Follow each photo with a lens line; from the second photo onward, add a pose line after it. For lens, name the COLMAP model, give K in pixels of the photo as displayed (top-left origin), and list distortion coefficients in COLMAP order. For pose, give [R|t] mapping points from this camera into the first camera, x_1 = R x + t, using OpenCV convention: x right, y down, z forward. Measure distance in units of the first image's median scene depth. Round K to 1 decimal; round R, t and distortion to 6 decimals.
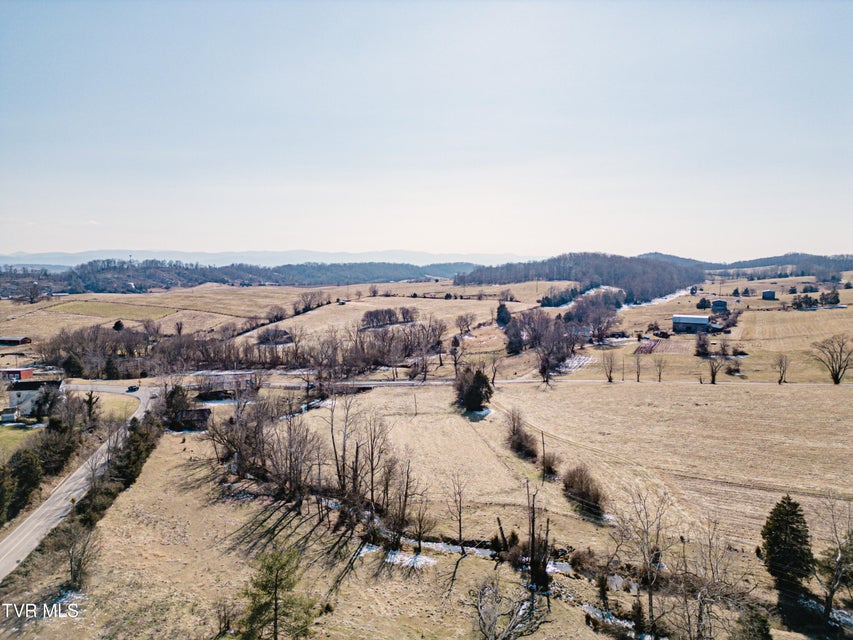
lens RADIAL K [[592.3, 0, 426.6], [0, 592.3, 321.7], [0, 0, 1]] dist [0.078590, -0.072418]
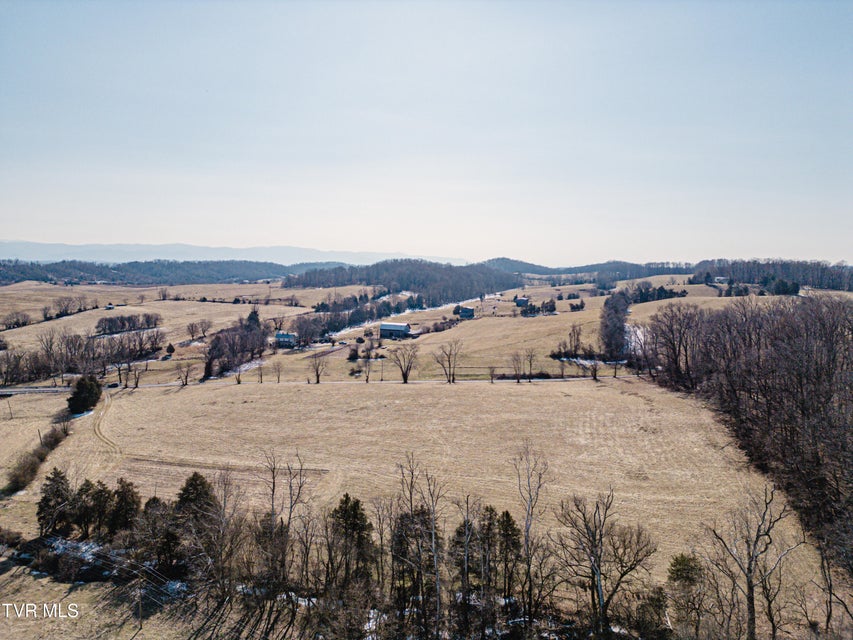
lens RADIAL K [[592.3, 0, 426.6], [0, 592.3, 321.7], [0, 0, 1]] dist [0.078590, -0.072418]
pose [[0.983936, -0.000699, 0.178522, 0.224402], [0.000170, 0.999996, 0.002977, -0.012240], [-0.178523, -0.002899, 0.983931, -0.108558]]
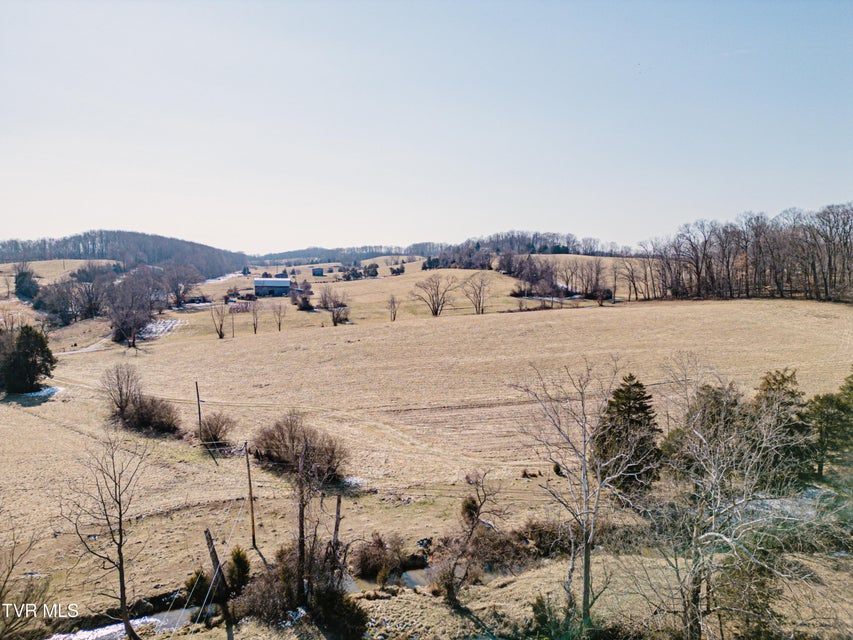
lens RADIAL K [[592.3, 0, 426.6], [0, 592.3, 321.7], [0, 0, 1]] dist [0.078590, -0.072418]
pose [[0.733532, -0.053597, 0.677539, -0.012604], [0.051107, 0.998413, 0.023649, 0.035644], [-0.677731, 0.017280, 0.735107, 0.116757]]
